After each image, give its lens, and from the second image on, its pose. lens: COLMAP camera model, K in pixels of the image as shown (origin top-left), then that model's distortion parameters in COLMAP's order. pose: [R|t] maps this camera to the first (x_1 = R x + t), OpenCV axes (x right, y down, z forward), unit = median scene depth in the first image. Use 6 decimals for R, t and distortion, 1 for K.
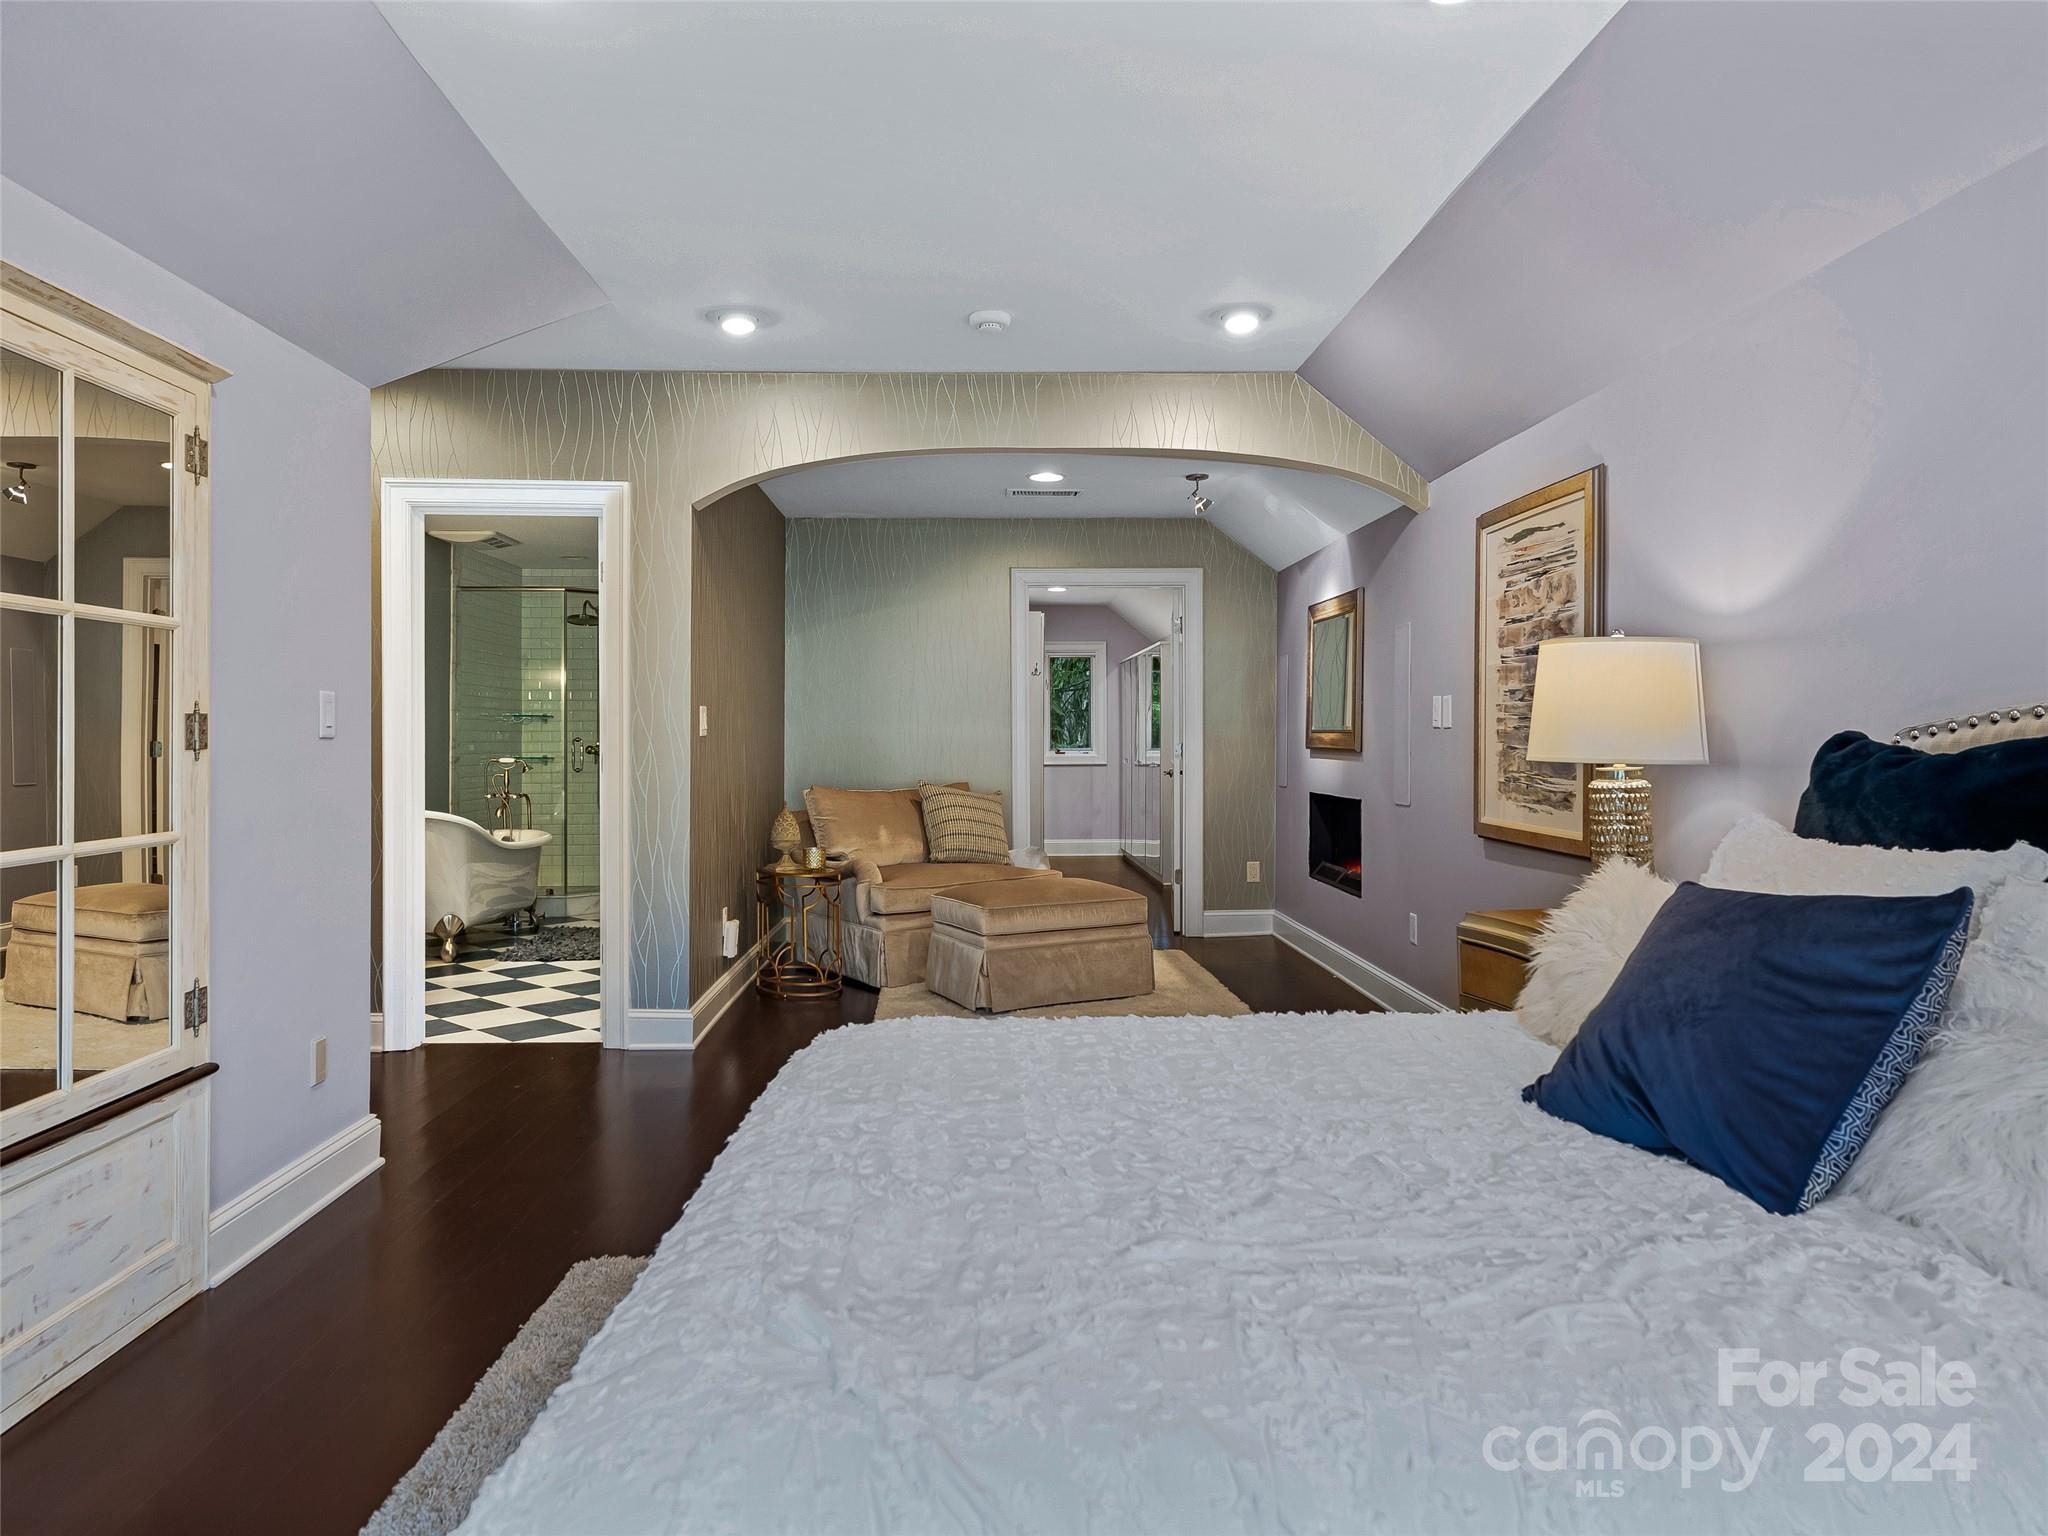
lens RADIAL K [[1197.9, 0, 1021.6], [0, 1197.9, 757.7], [0, 0, 1]] dist [-0.000004, -0.000003]
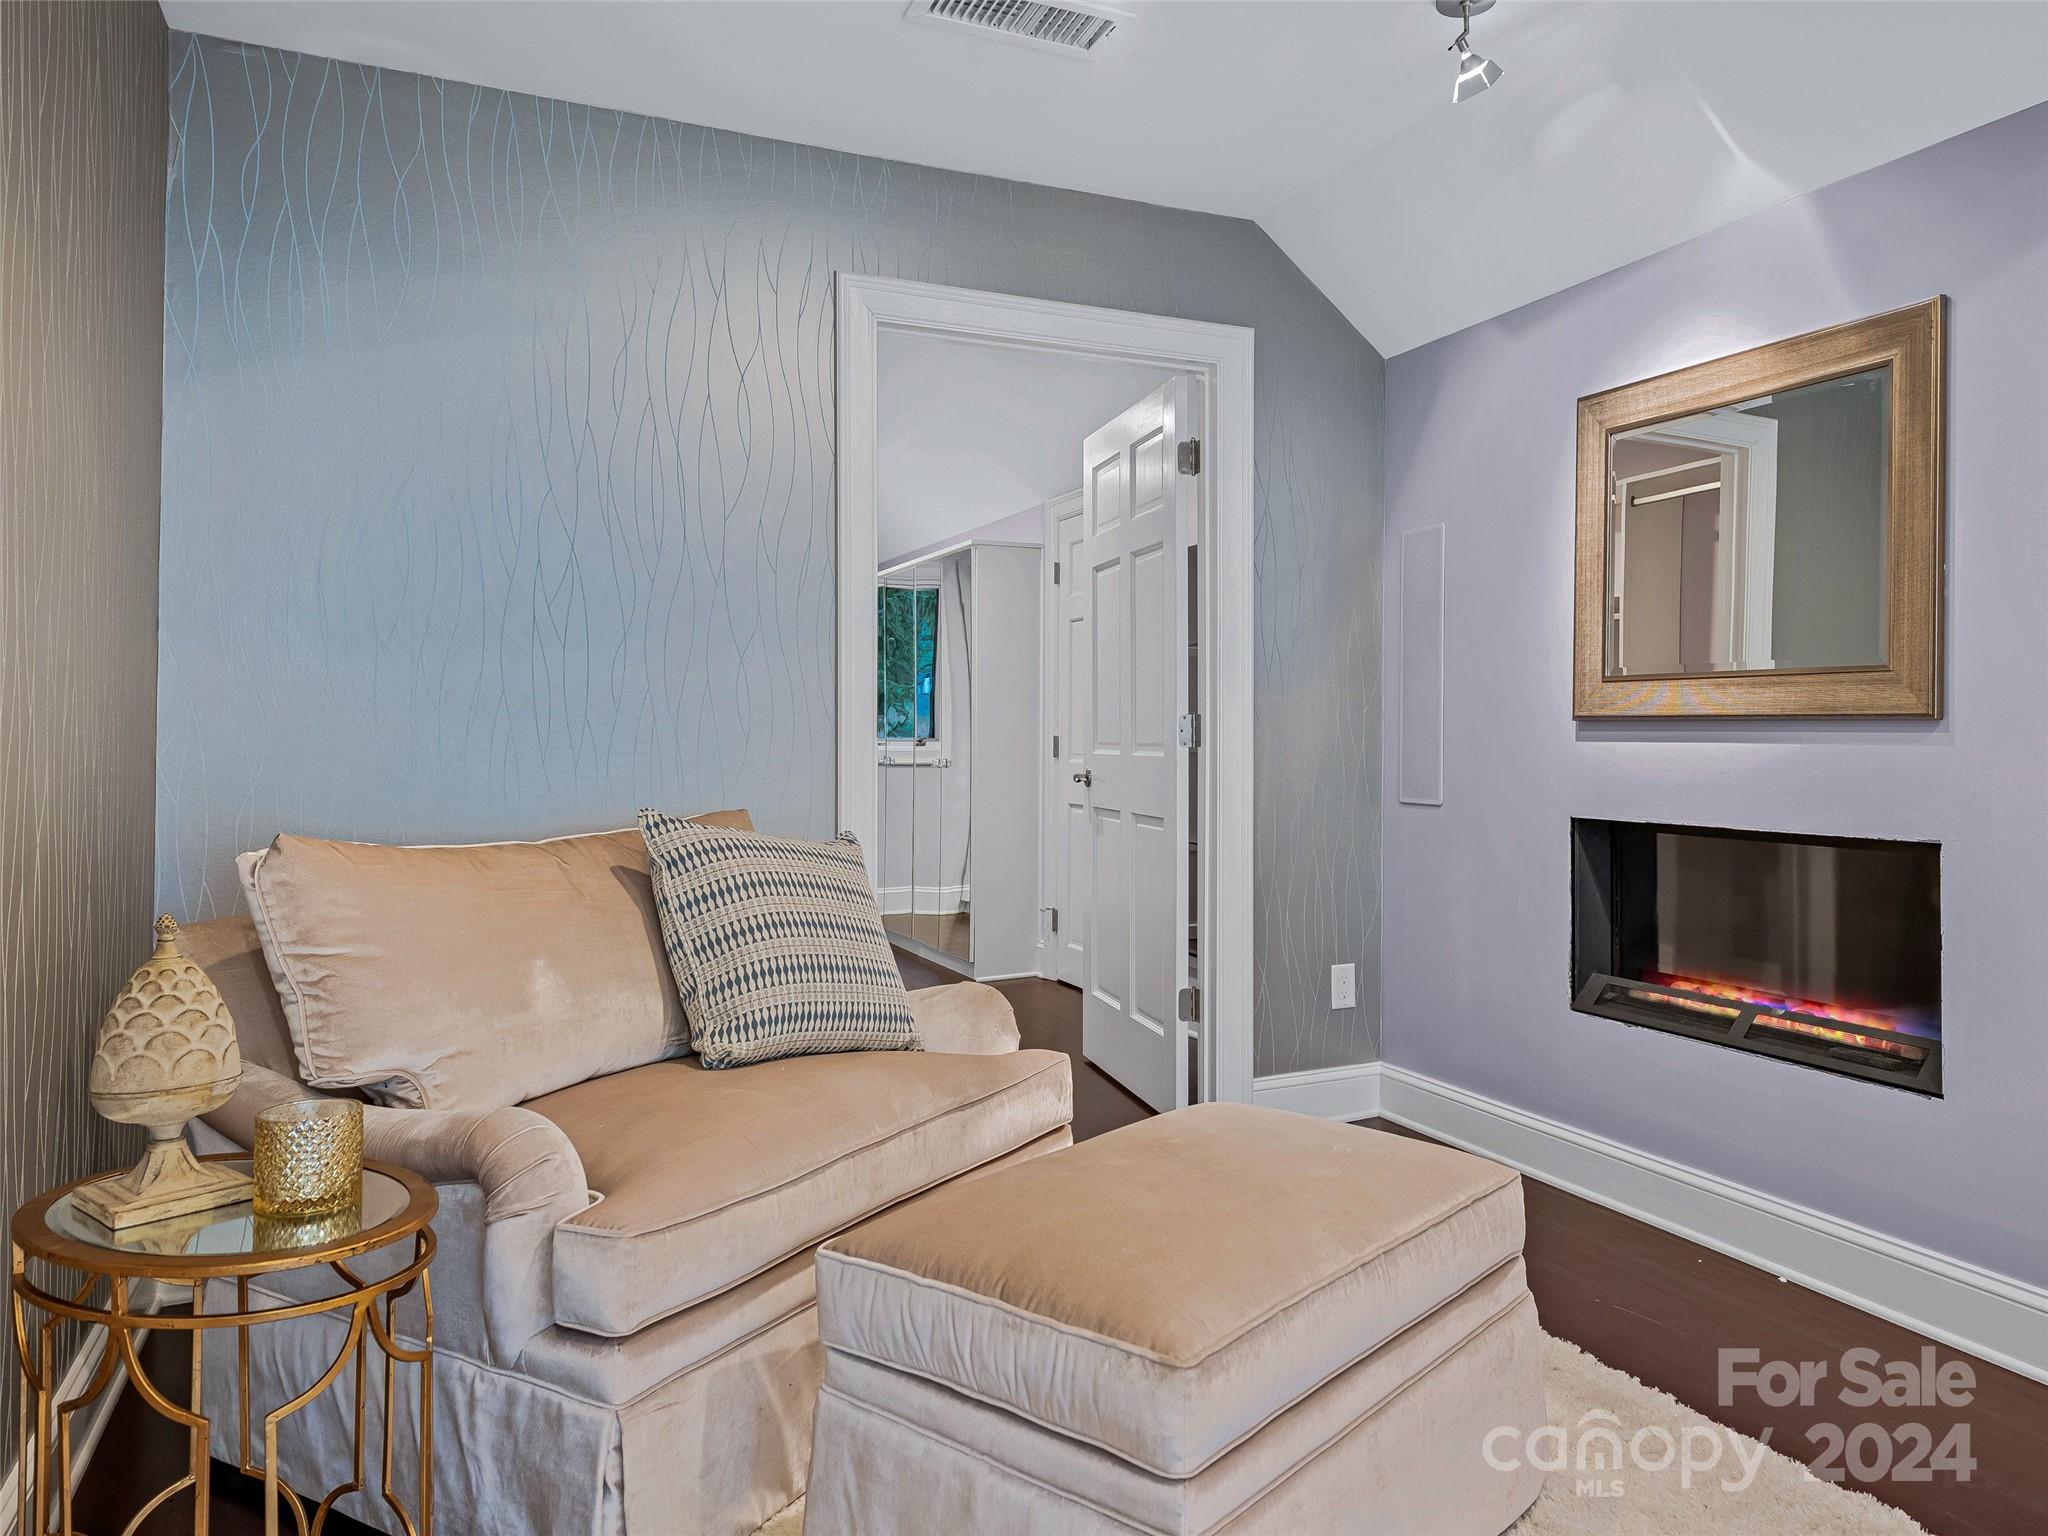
lens RADIAL K [[1361.2, 0, 1099.7], [0, 1361.2, 732.5], [0, 0, 1]] dist [-0.001664, 0.004675]
pose [[0.916995, 0.004106, 0.398876, -0.125360], [0.002413, 0.999872, -0.015840, 0.004115], [-0.398890, 0.015487, 0.916868, 0.627144]]
